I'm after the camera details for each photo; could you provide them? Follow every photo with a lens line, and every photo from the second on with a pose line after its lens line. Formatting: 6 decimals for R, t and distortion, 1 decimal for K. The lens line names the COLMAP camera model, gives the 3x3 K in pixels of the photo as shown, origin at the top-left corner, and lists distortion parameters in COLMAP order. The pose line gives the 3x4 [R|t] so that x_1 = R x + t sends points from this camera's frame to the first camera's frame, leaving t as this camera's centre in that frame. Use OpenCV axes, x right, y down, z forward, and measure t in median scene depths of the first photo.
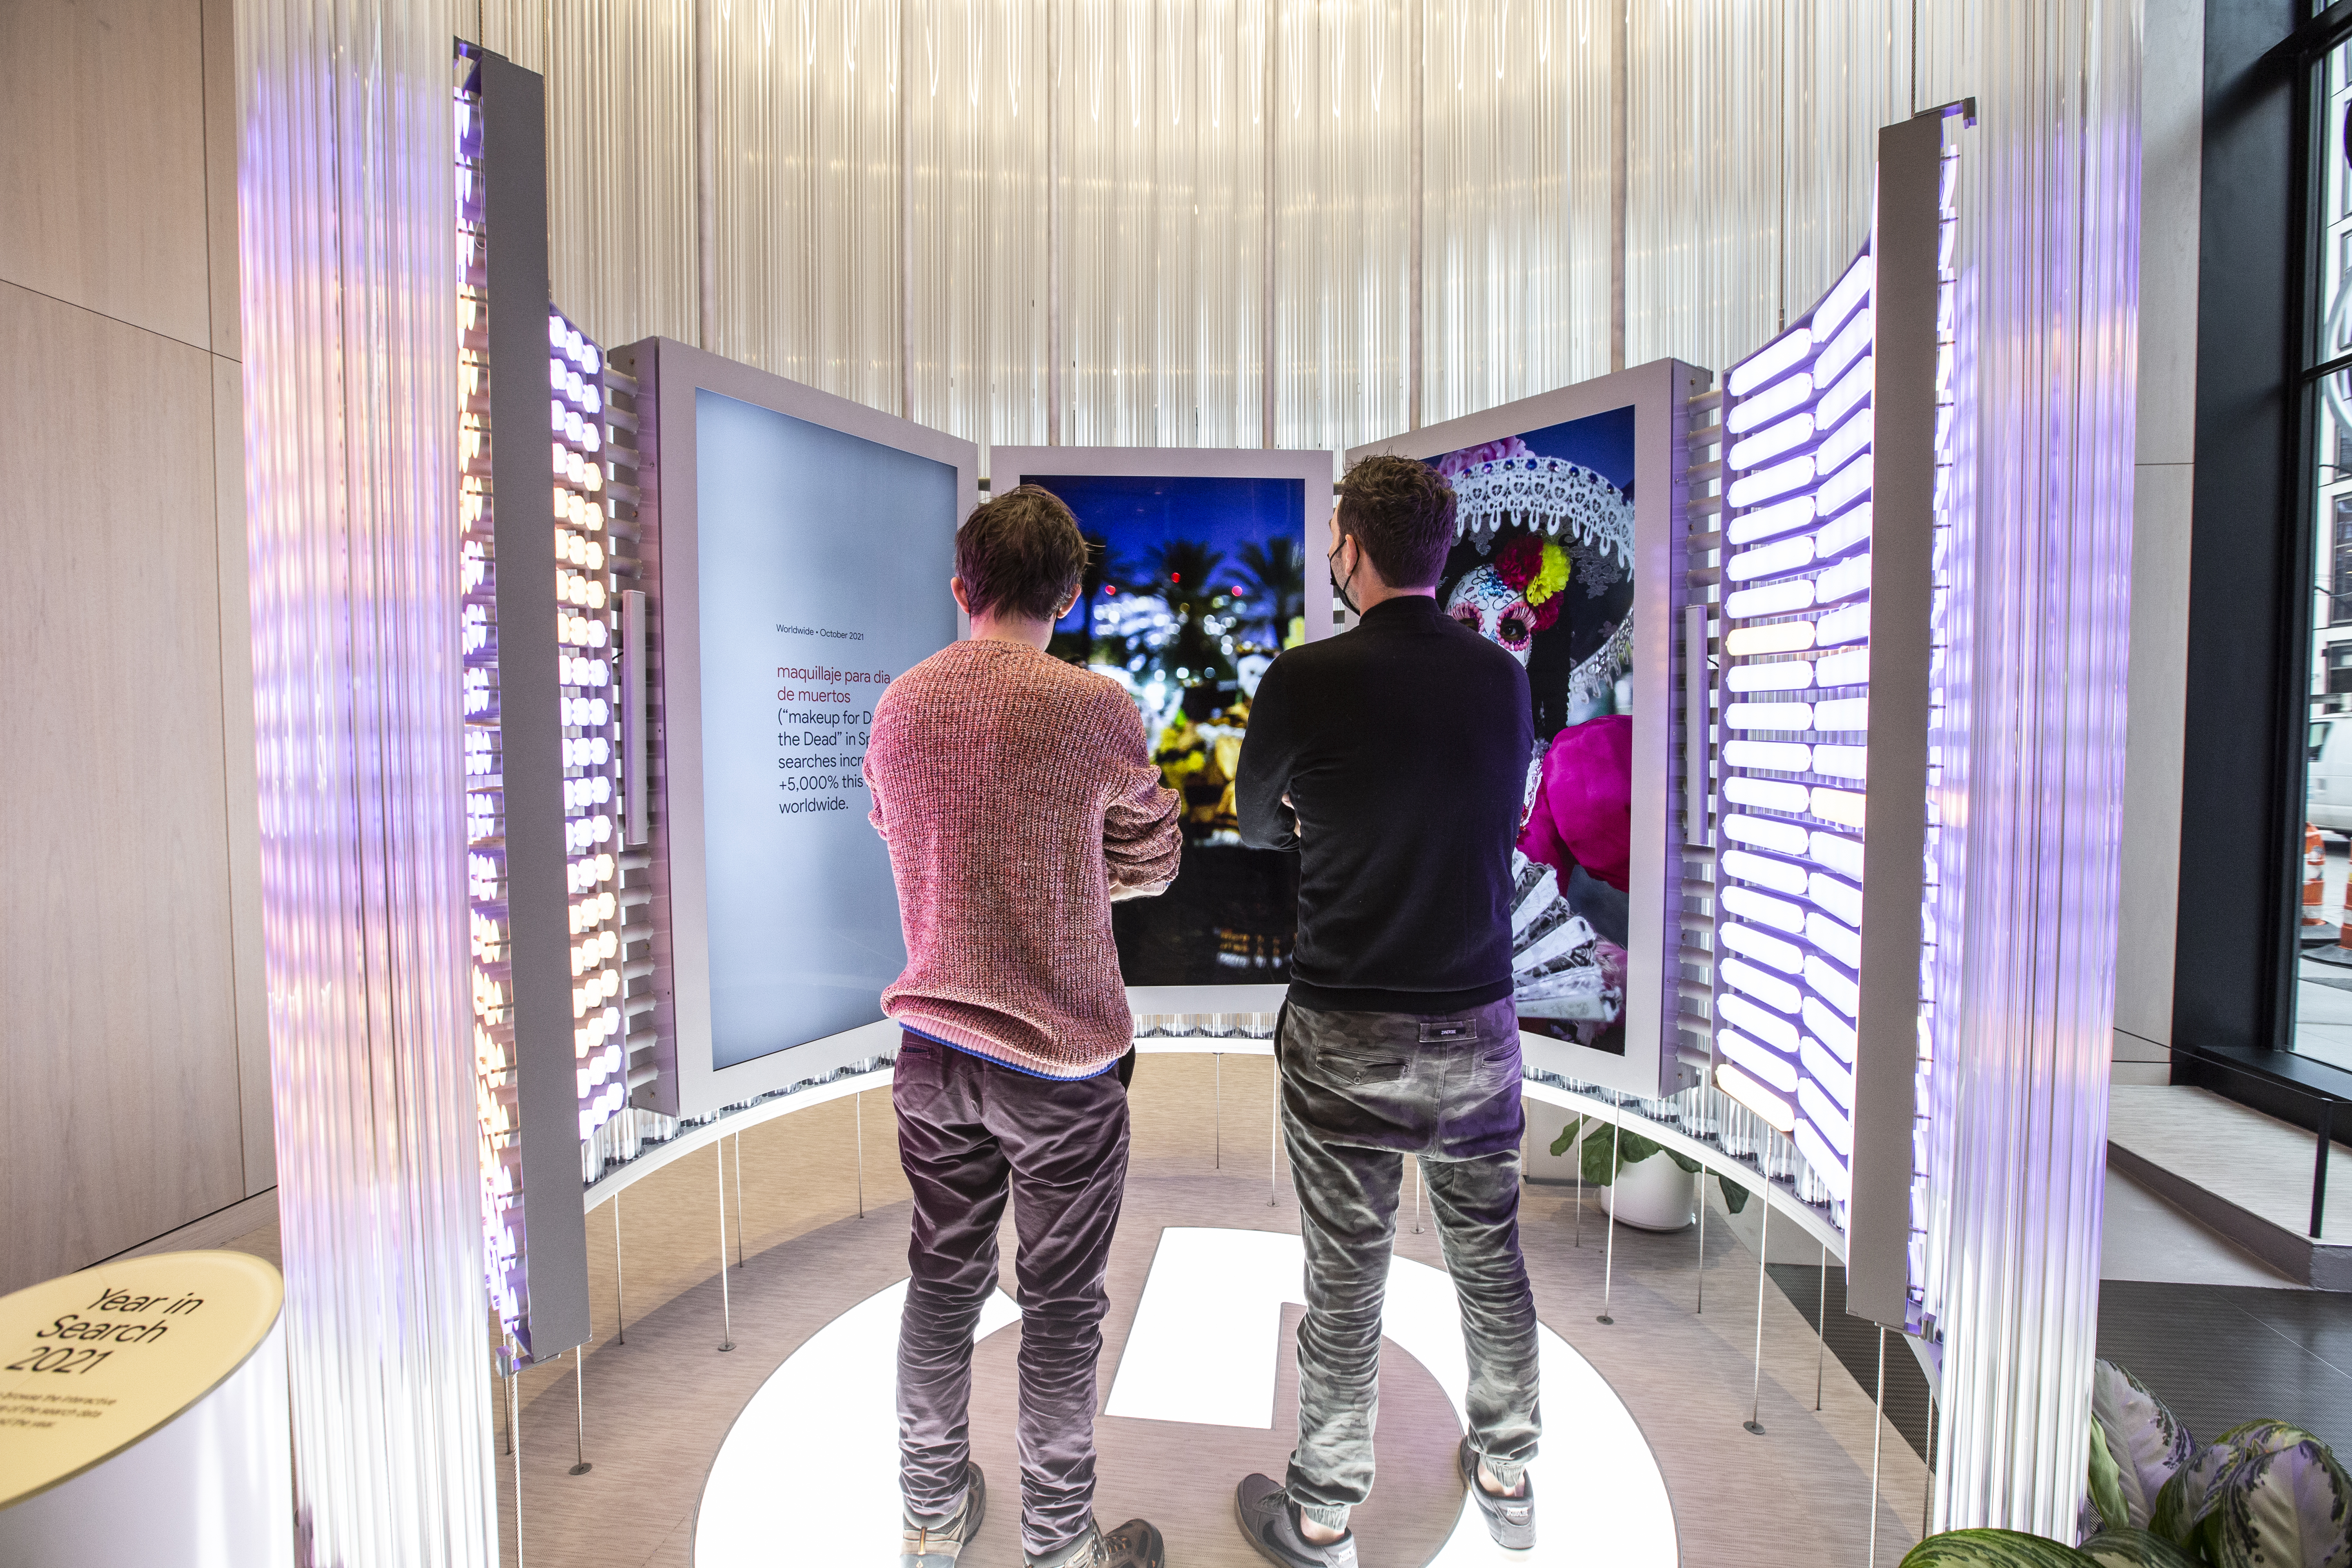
lens RADIAL K [[1121.6, 0, 1180.7], [0, 1121.6, 794.9], [0, 0, 1]] dist [-0.032203, 0.004021]
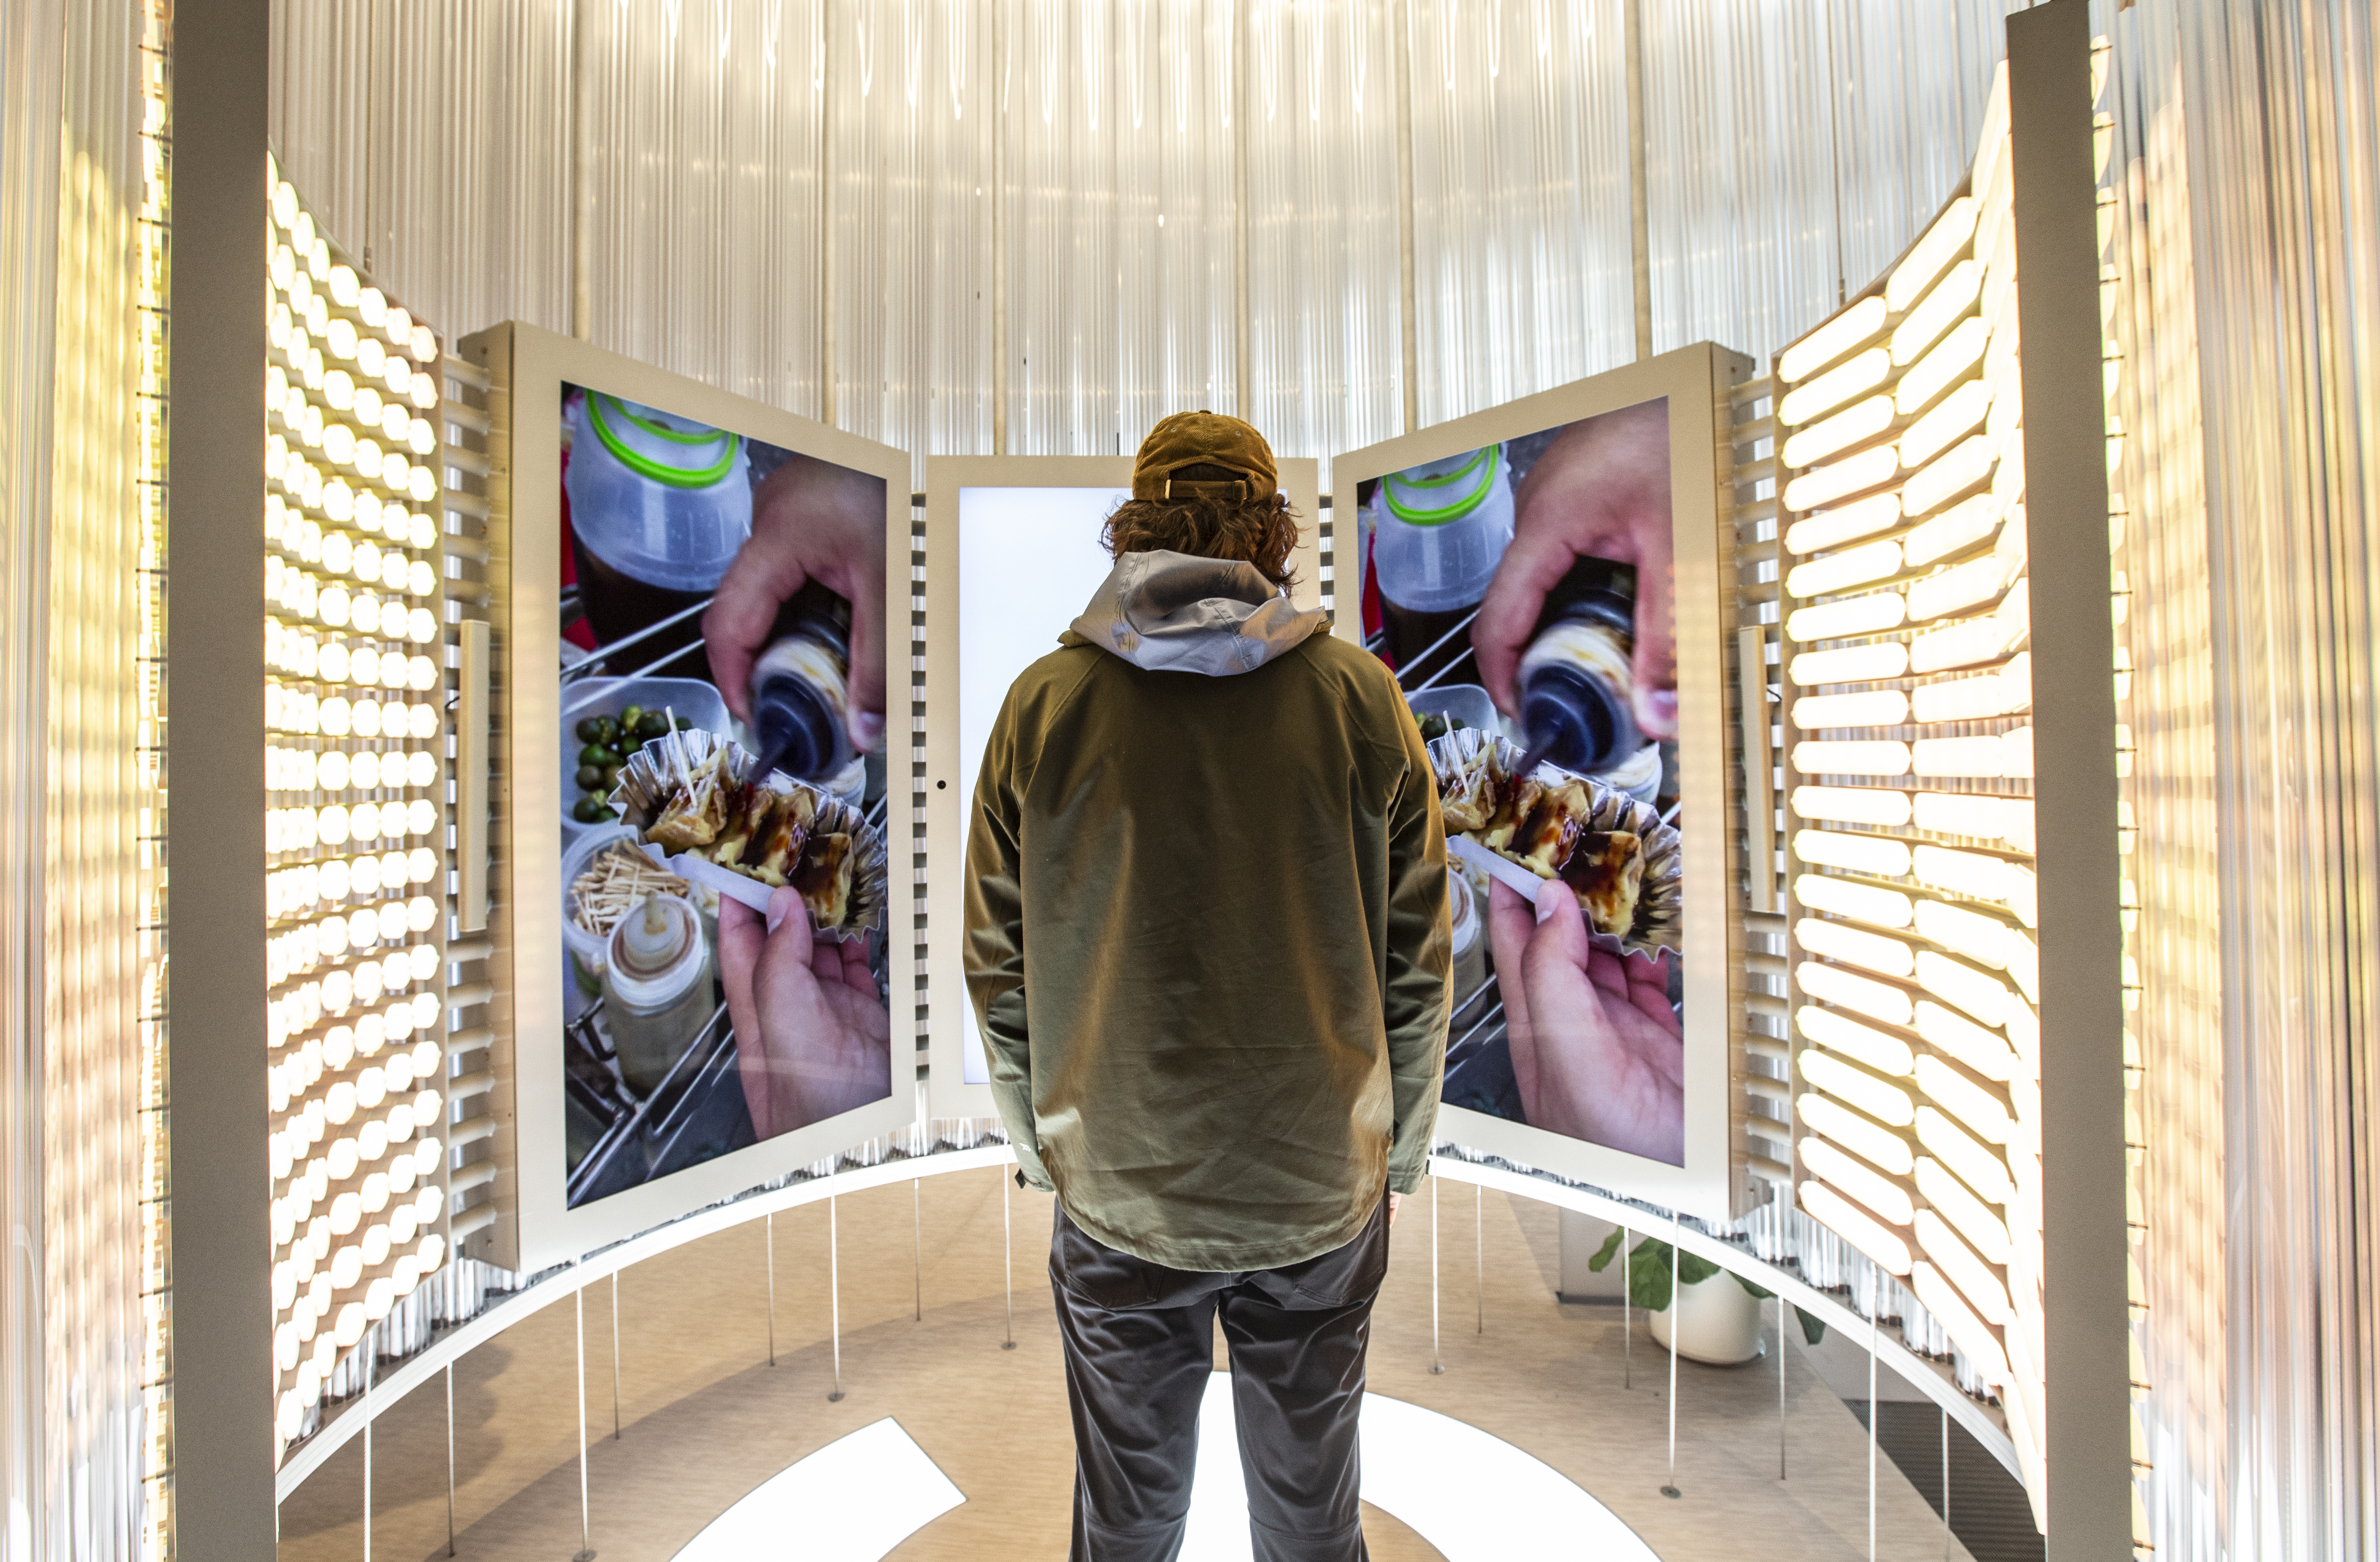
lens RADIAL K [[1134.8, 0, 1188.3], [0, 1134.8, 754.4], [0, 0, 1]] dist [-0.032203, 0.004021]
pose [[0.999761, -0.011228, 0.018779, 0.018326], [0.012545, 0.997360, -0.071524, -0.017392], [-0.017926, 0.071743, 0.997262, 0.156091]]
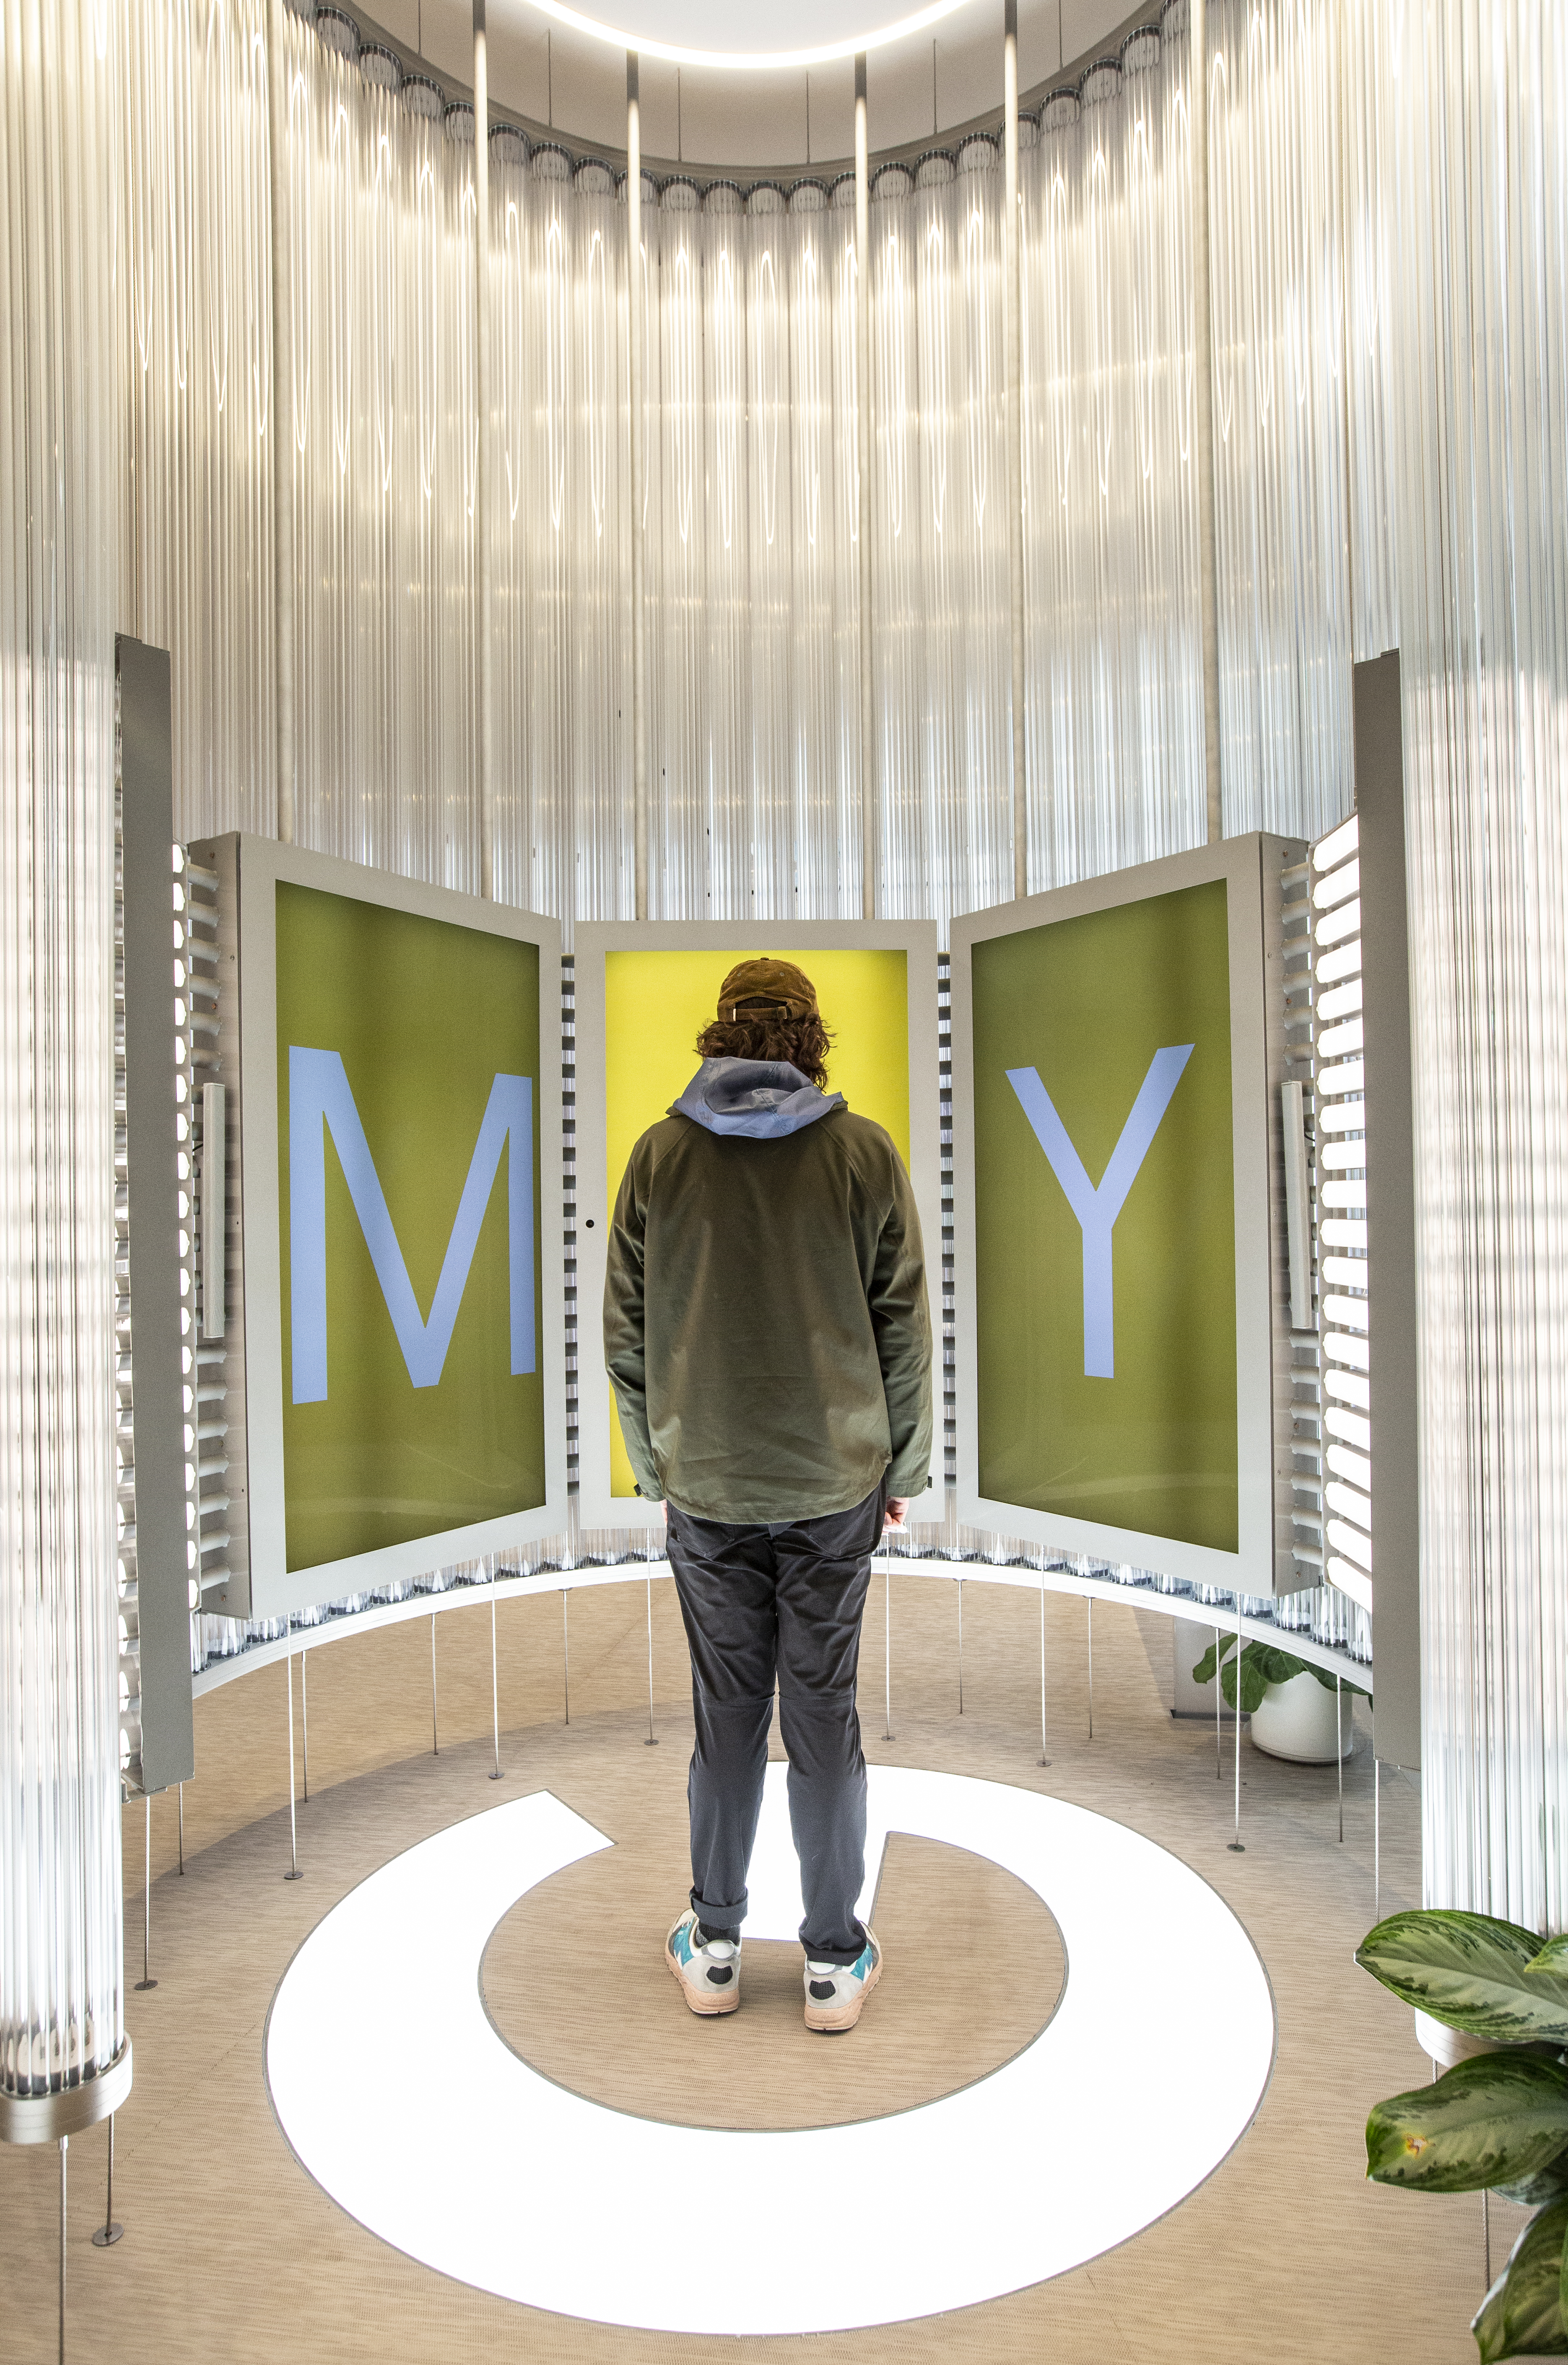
lens RADIAL K [[1408.8, 0, 810.0], [0, 1408.8, 1221.3], [0, 0, 1]] dist [-0.002528, -0.005861]
pose [[0.999787, -0.012706, -0.016241, 0.056756], [0.011734, 0.998215, -0.058561, 0.017844], [0.016956, 0.058358, 0.998152, -0.221742]]
